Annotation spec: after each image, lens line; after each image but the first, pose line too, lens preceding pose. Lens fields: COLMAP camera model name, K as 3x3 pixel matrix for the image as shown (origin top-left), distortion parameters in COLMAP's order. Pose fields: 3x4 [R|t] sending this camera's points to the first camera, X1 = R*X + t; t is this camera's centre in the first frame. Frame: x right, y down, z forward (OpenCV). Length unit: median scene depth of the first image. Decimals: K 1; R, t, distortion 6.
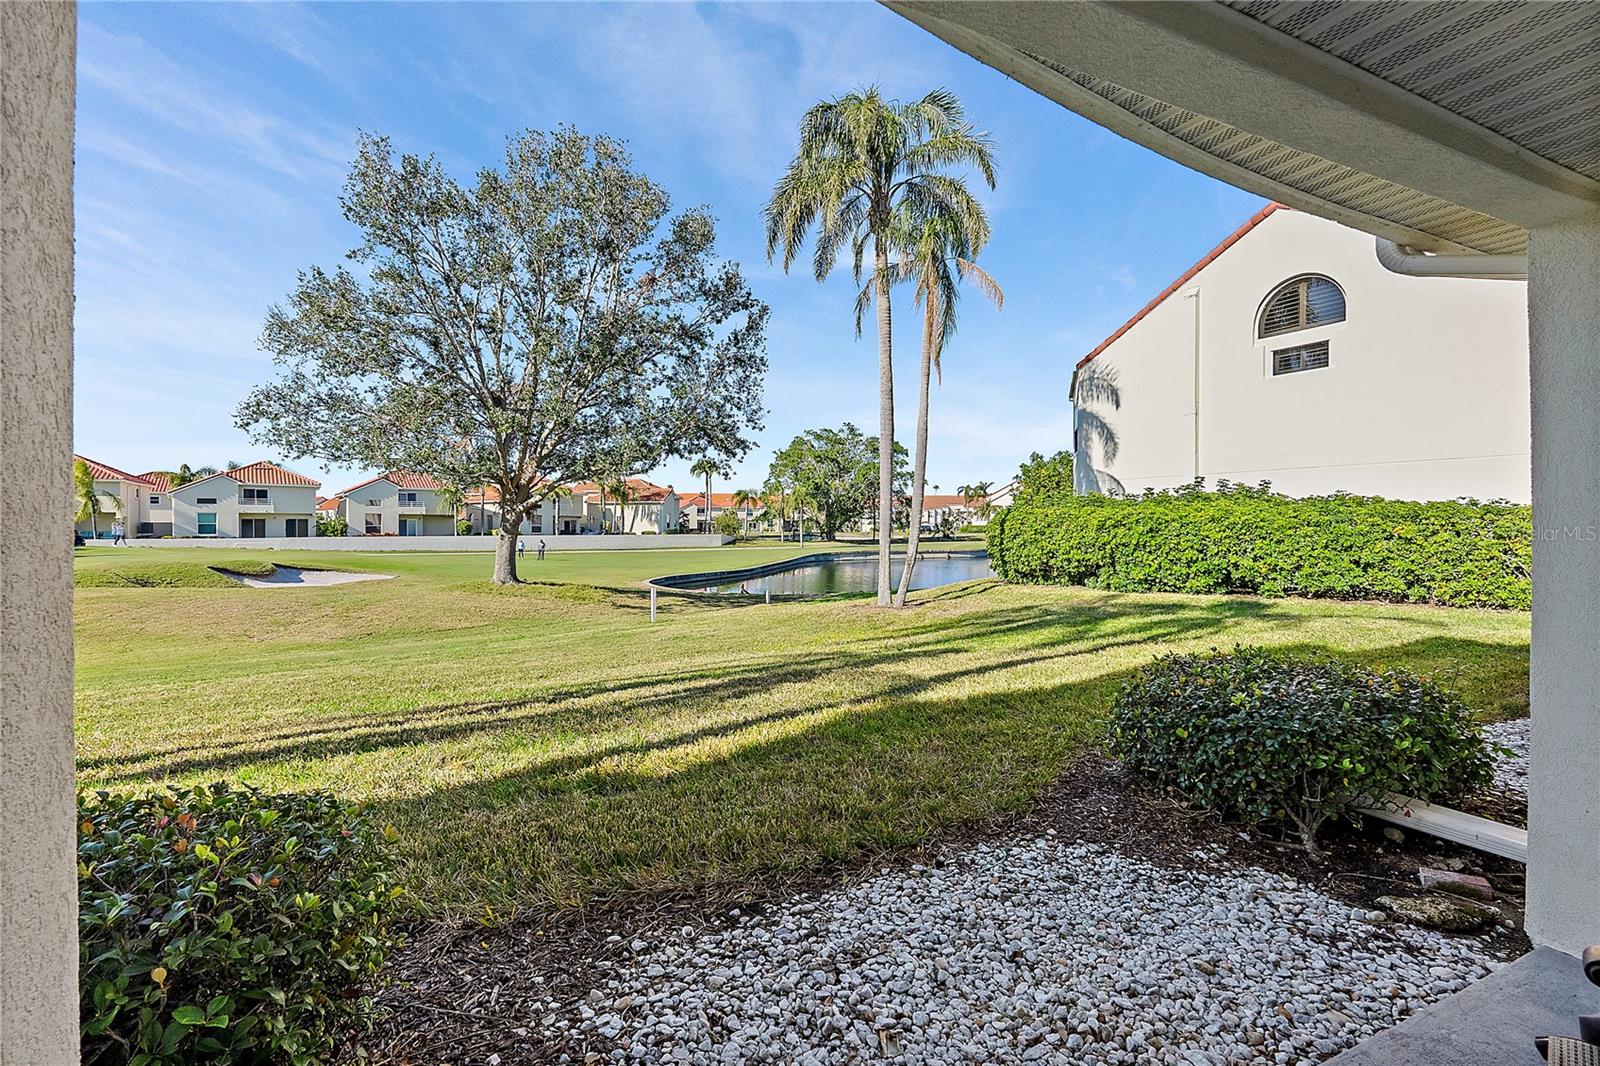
lens RADIAL K [[719.7, 0, 800.0], [0, 719.7, 533.0], [0, 0, 1]] dist [-0.001658, -0.000956]
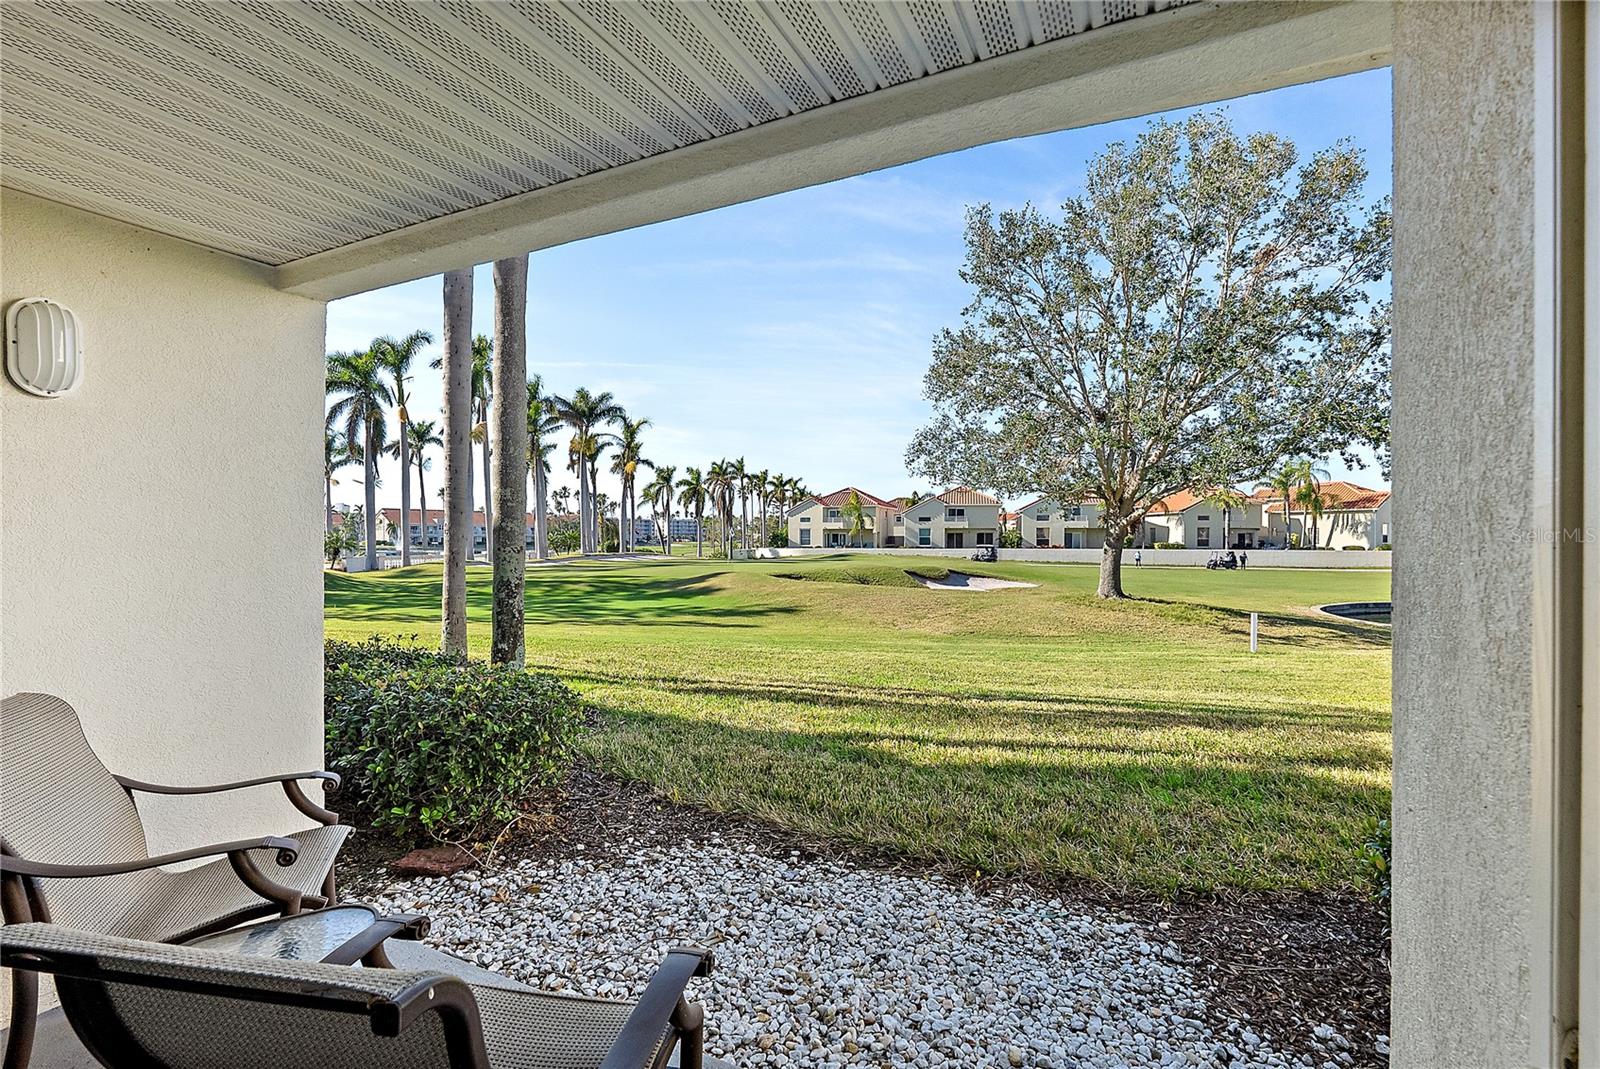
lens RADIAL K [[730.3, 0, 802.3], [0, 730.3, 550.3], [0, 0, 1]] dist [-0.000246, -0.000474]
pose [[0.630845, 0.014100, -0.775781, 0.113532], [-0.008948, 0.999901, 0.010898, -0.002973], [0.775857, 0.000066, 0.630909, 0.023695]]
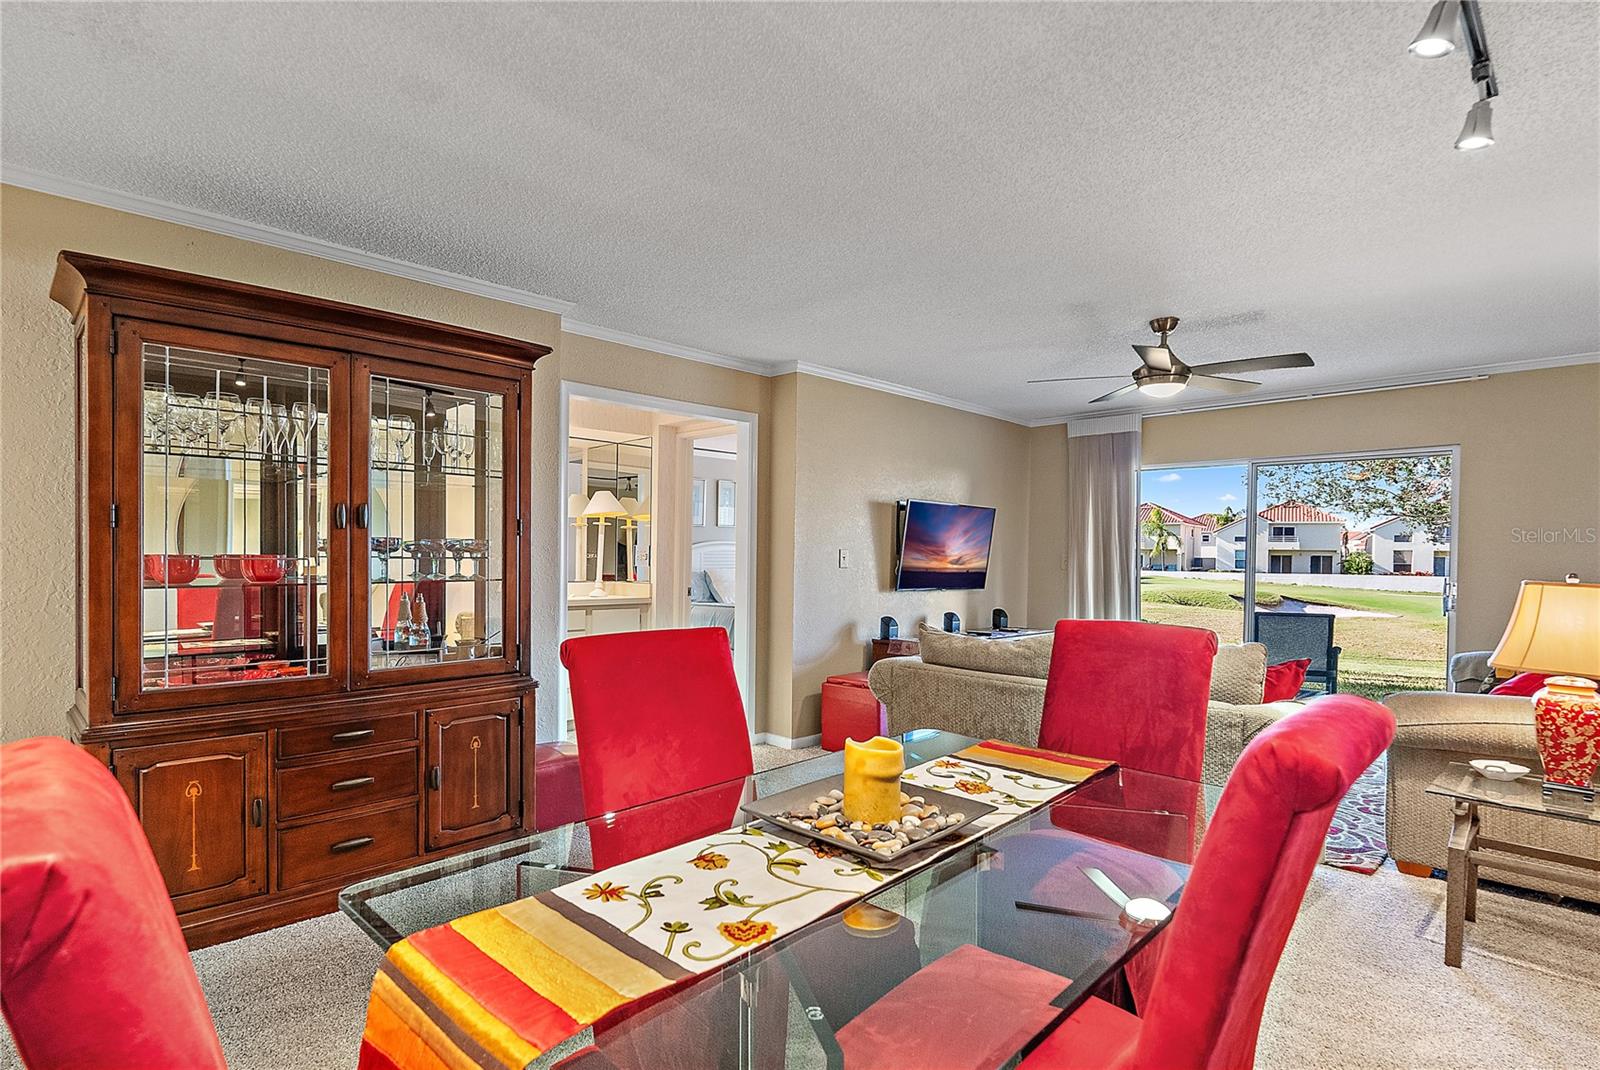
lens RADIAL K [[819.2, 0, 795.1], [0, 819.2, 561.6], [0, 0, 1]] dist [0.000330, -0.000070]
pose [[0.356828, 0.013820, -0.934068, 0.281067], [-0.024464, 0.999686, 0.005445, 0.001259], [0.933850, 0.020908, 0.357054, -0.250691]]
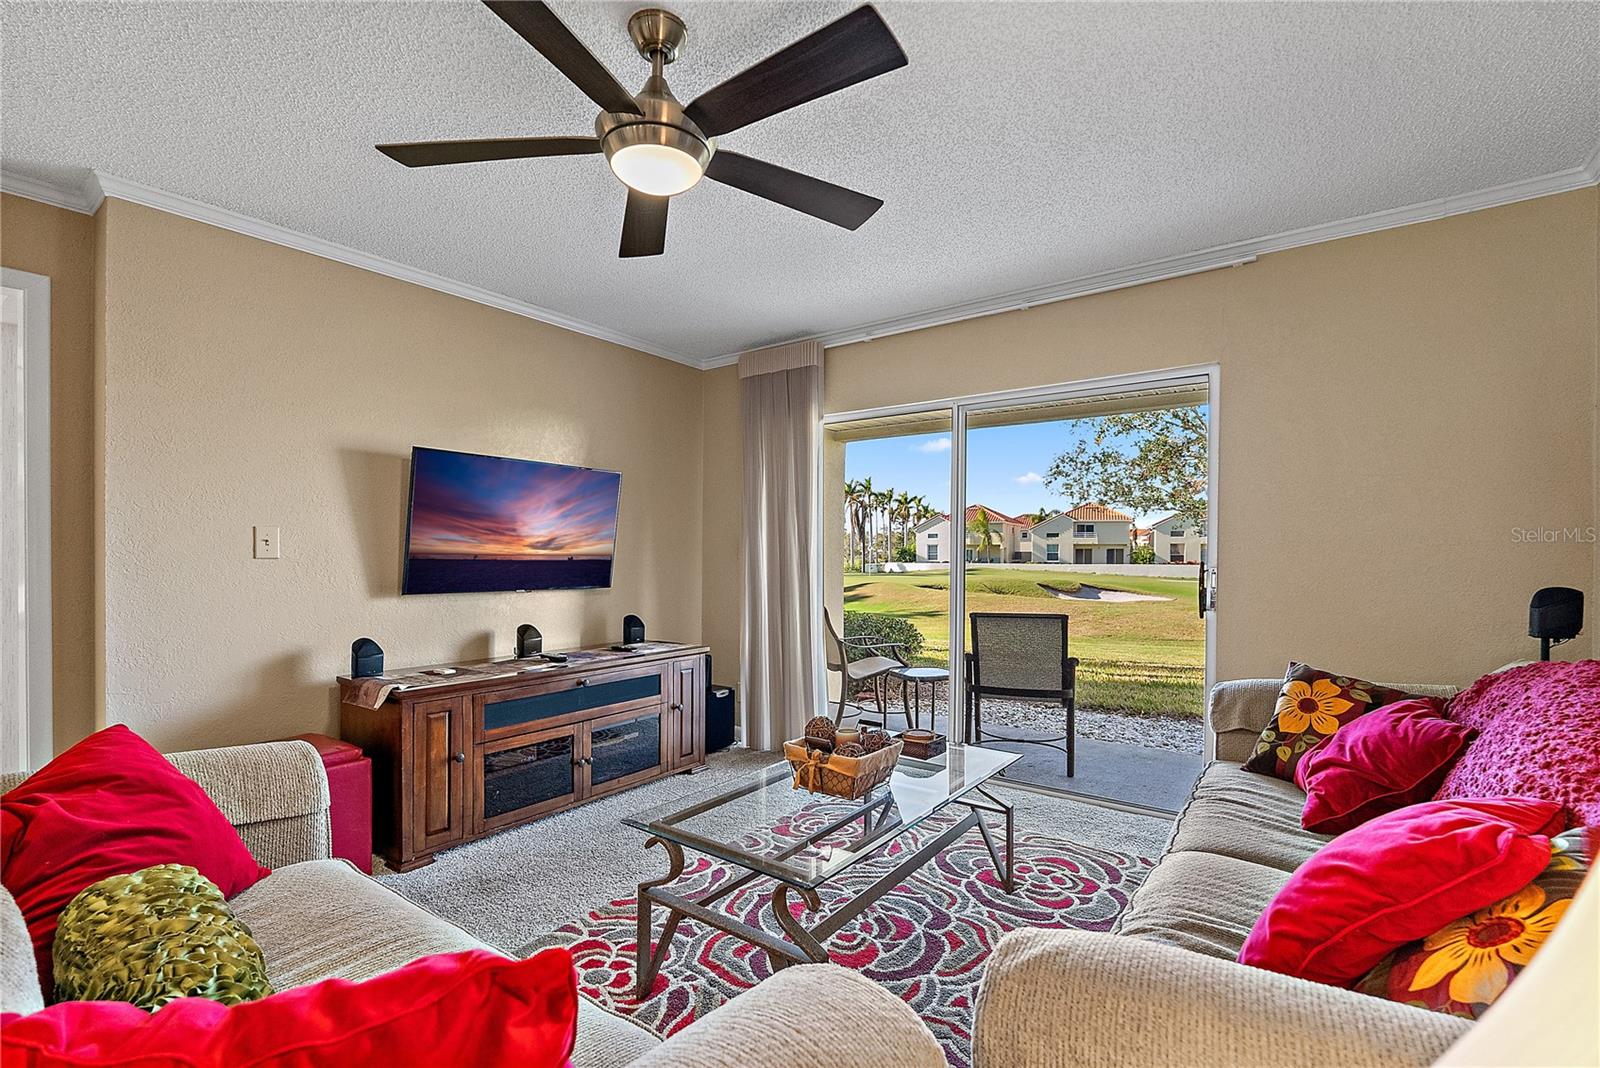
lens RADIAL K [[723.9, 0, 798.1], [0, 723.9, 557.3], [0, 0, 1]] dist [-0.000380, -0.000237]
pose [[0.495672, 0.007099, -0.868481, 0.208657], [-0.013415, 0.999910, 0.000516, 0.003024], [0.868406, 0.011395, 0.495722, -0.125456]]
